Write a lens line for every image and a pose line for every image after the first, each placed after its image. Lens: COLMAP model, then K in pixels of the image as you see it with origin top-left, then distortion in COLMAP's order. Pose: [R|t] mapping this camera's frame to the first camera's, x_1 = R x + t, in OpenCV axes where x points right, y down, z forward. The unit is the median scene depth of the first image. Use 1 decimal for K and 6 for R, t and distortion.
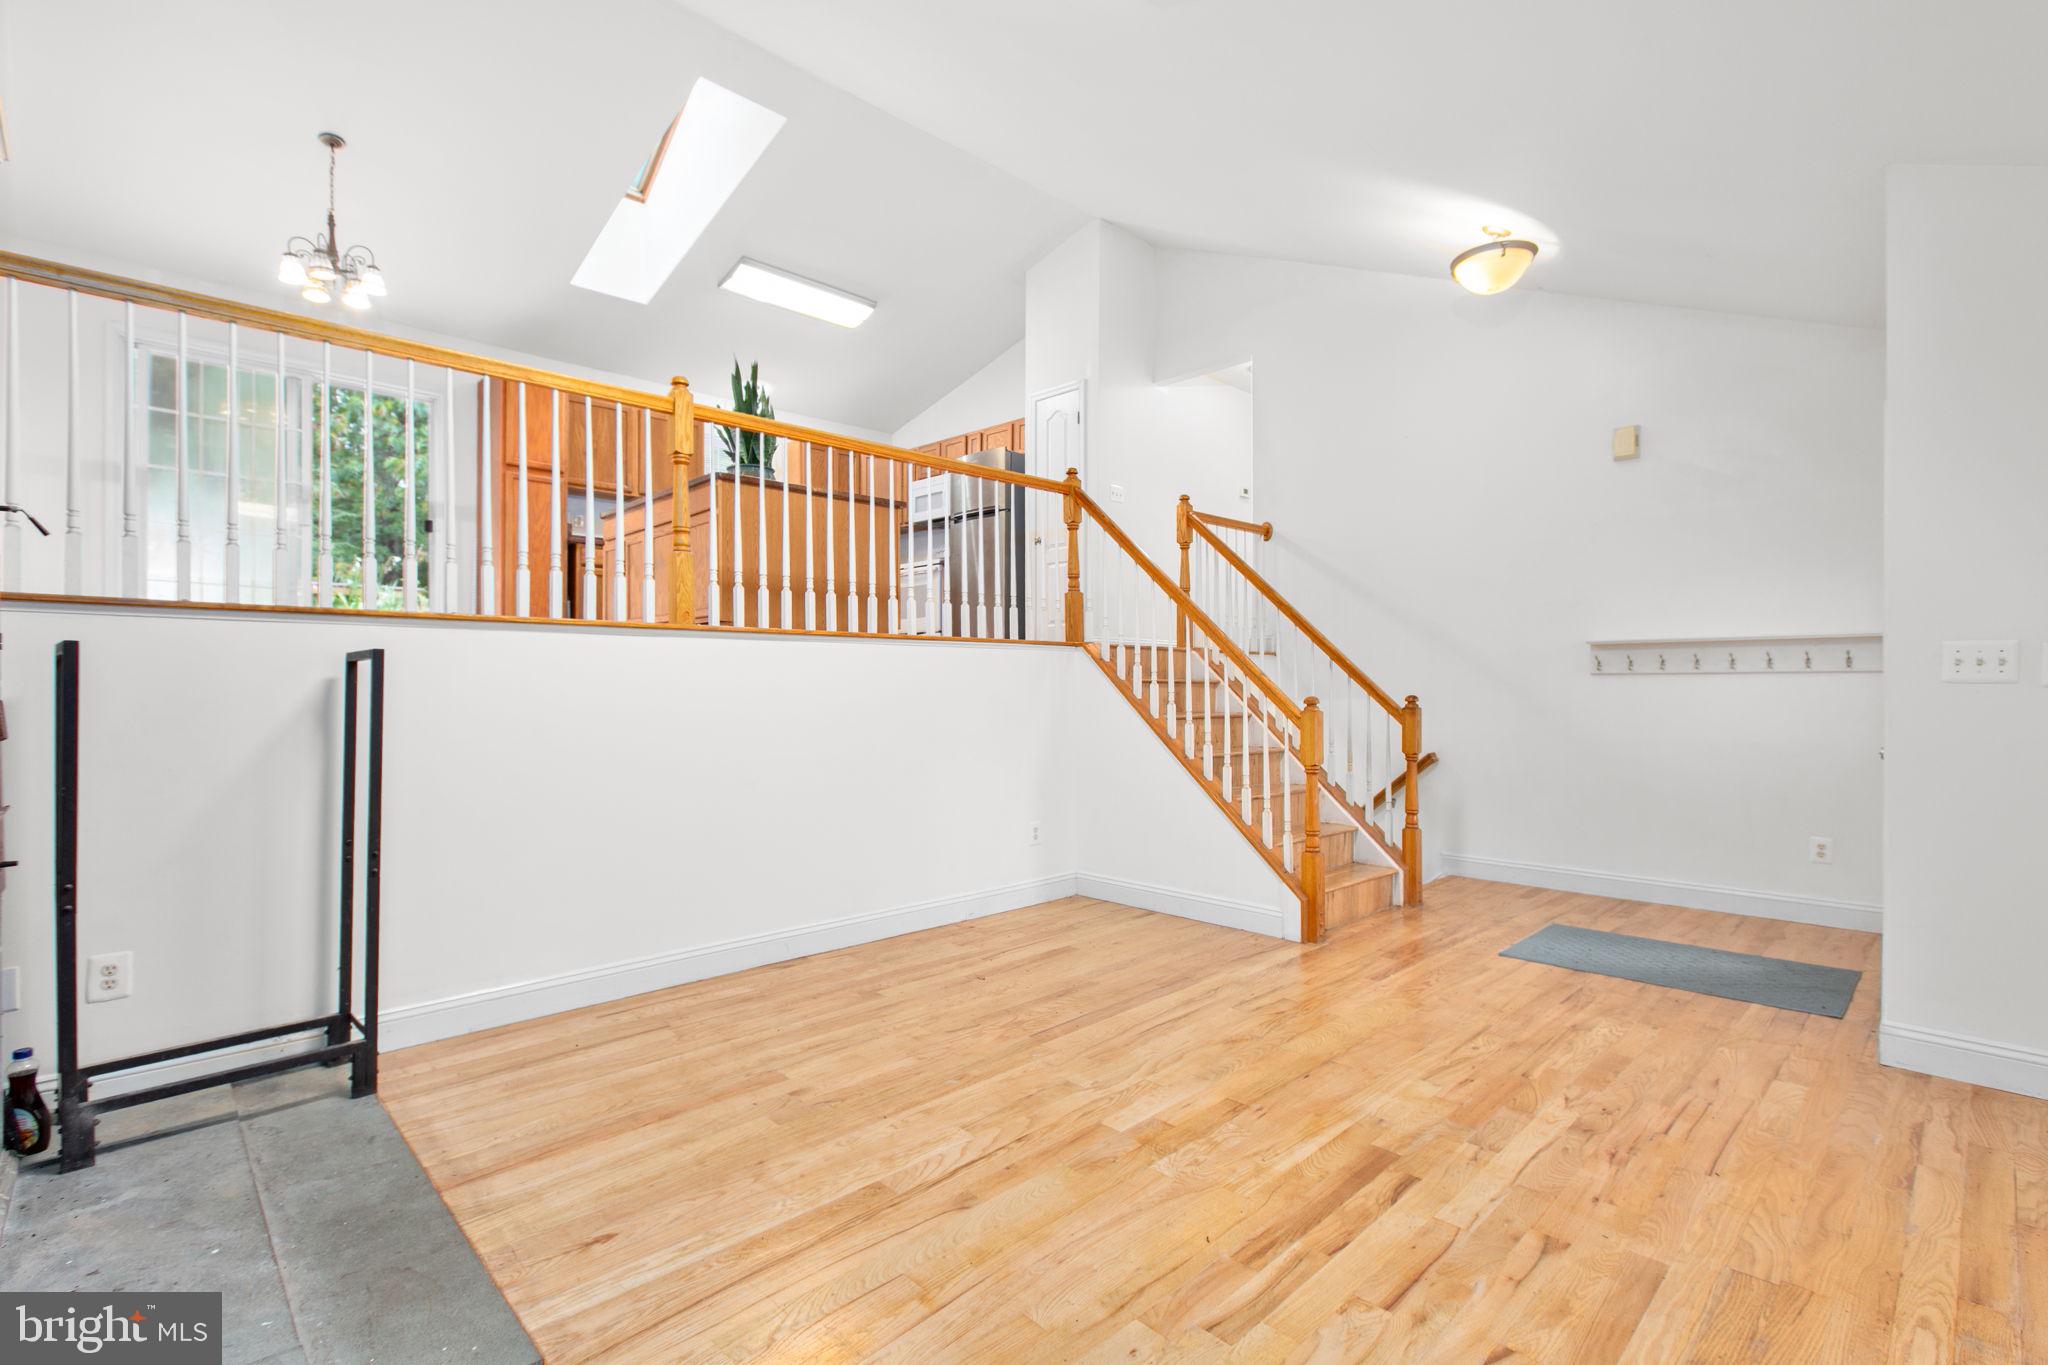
lens RADIAL K [[941.8, 0, 1024.0], [0, 941.8, 682.5], [0, 0, 1]] dist [-0.000752, -0.000326]
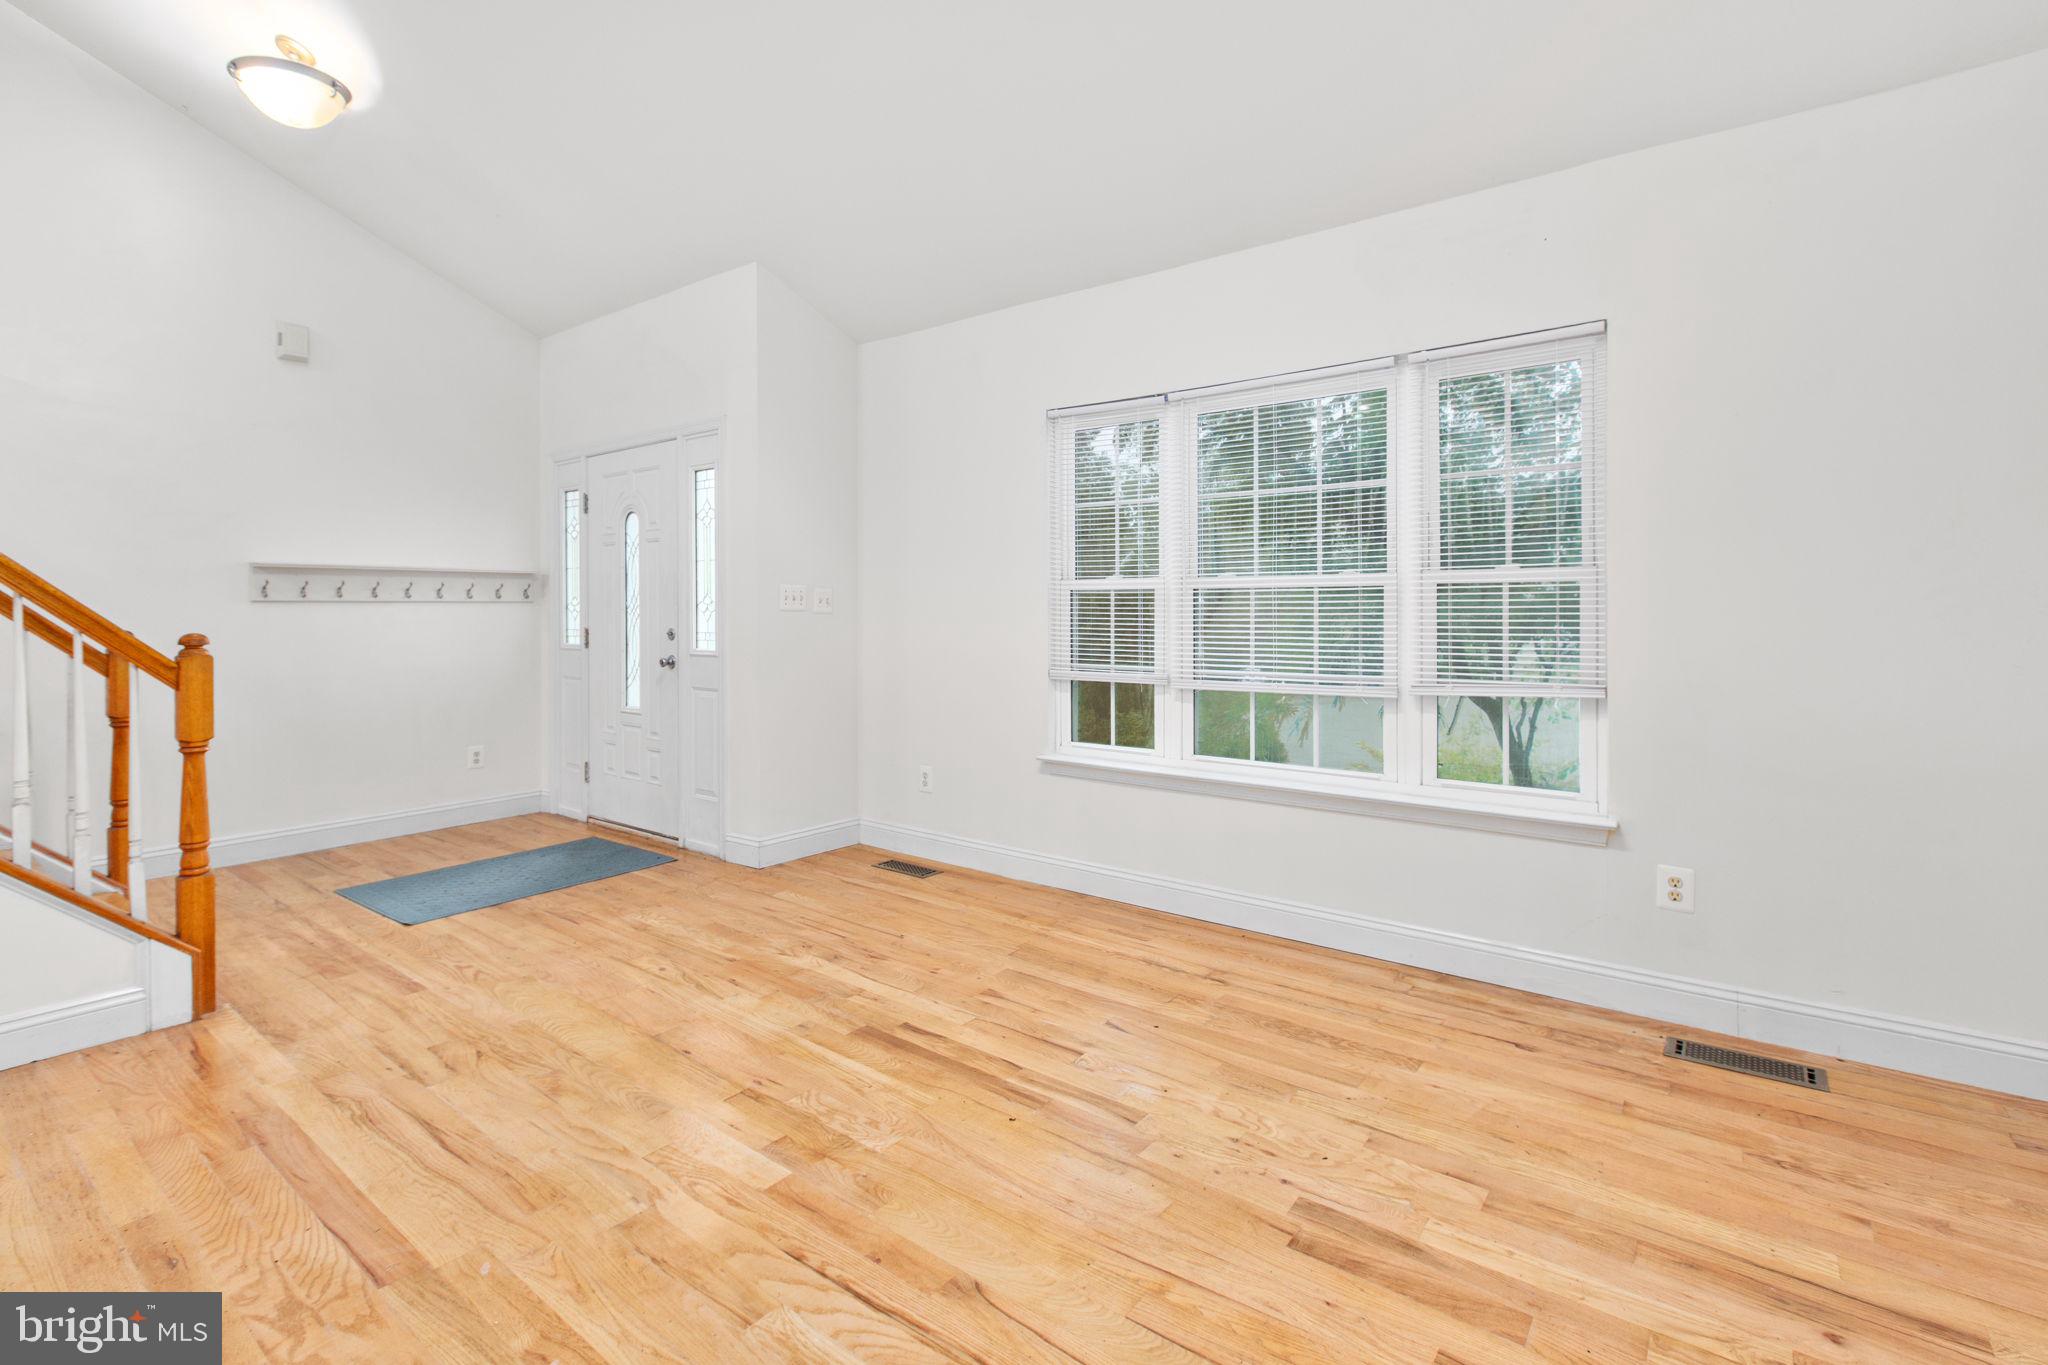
lens RADIAL K [[951.1, 0, 1026.1], [0, 951.1, 607.3], [0, 0, 1]] dist [-0.000561, 0.000131]
pose [[-0.144809, 0.003365, 0.989454, -0.709774], [0.000419, 0.999994, -0.003339, -0.000946], [-0.989459, -0.000068, -0.144810, 0.898138]]
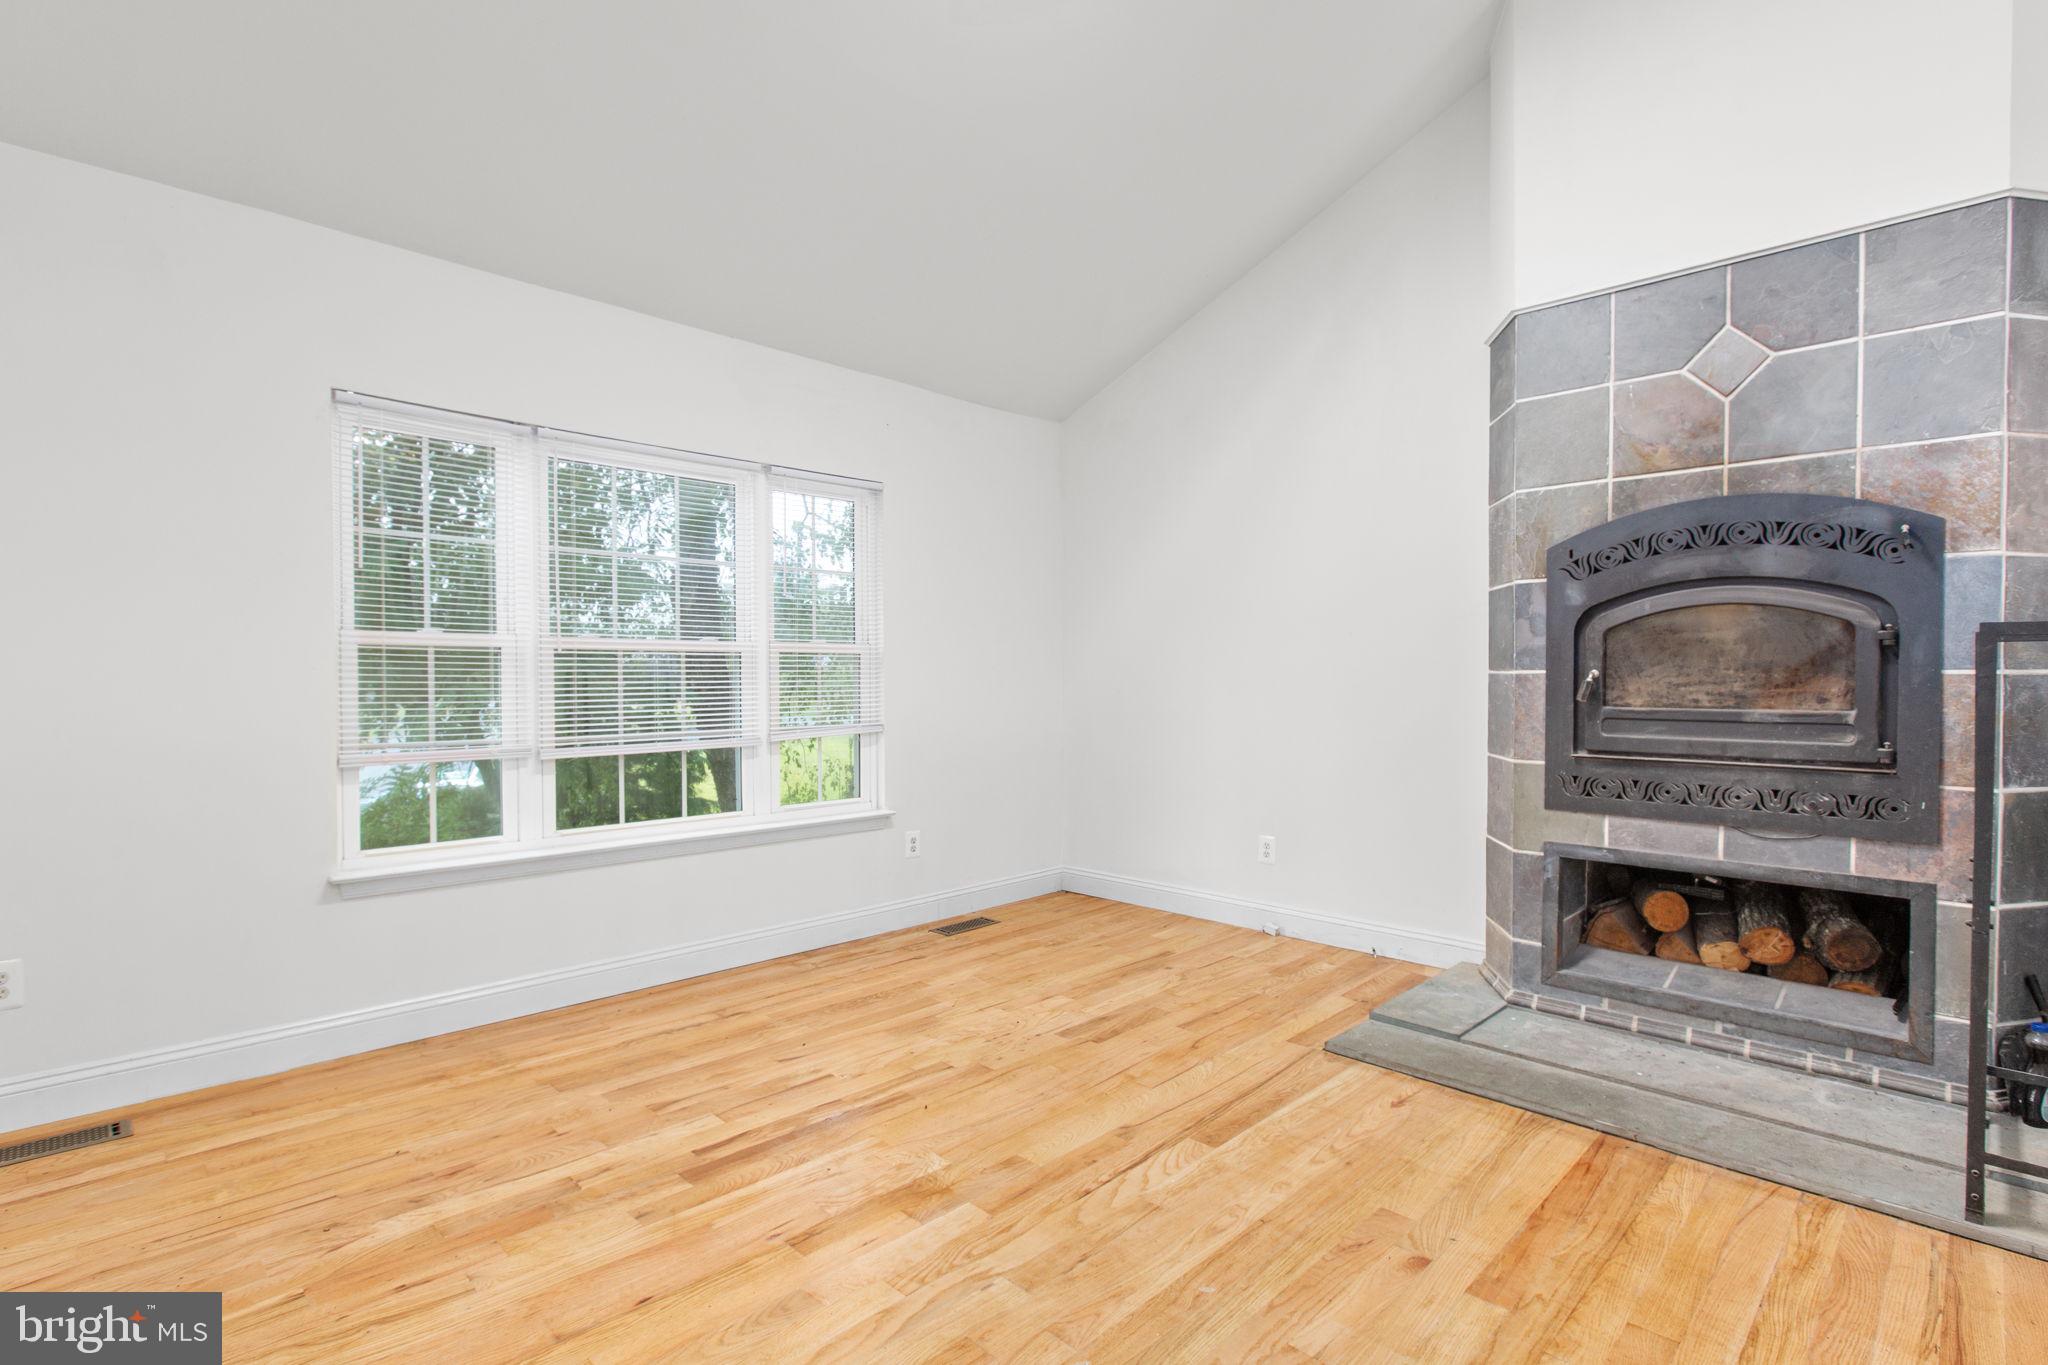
lens RADIAL K [[984.2, 0, 1051.3], [0, 984.2, 691.3], [0, 0, 1]] dist [-0.001282, 0.000079]
pose [[-0.999029, 0.000439, -0.044049, 0.066089], [-0.000112, 0.999922, 0.012508, 0.008256], [0.044051, 0.012501, -0.998951, 1.831849]]
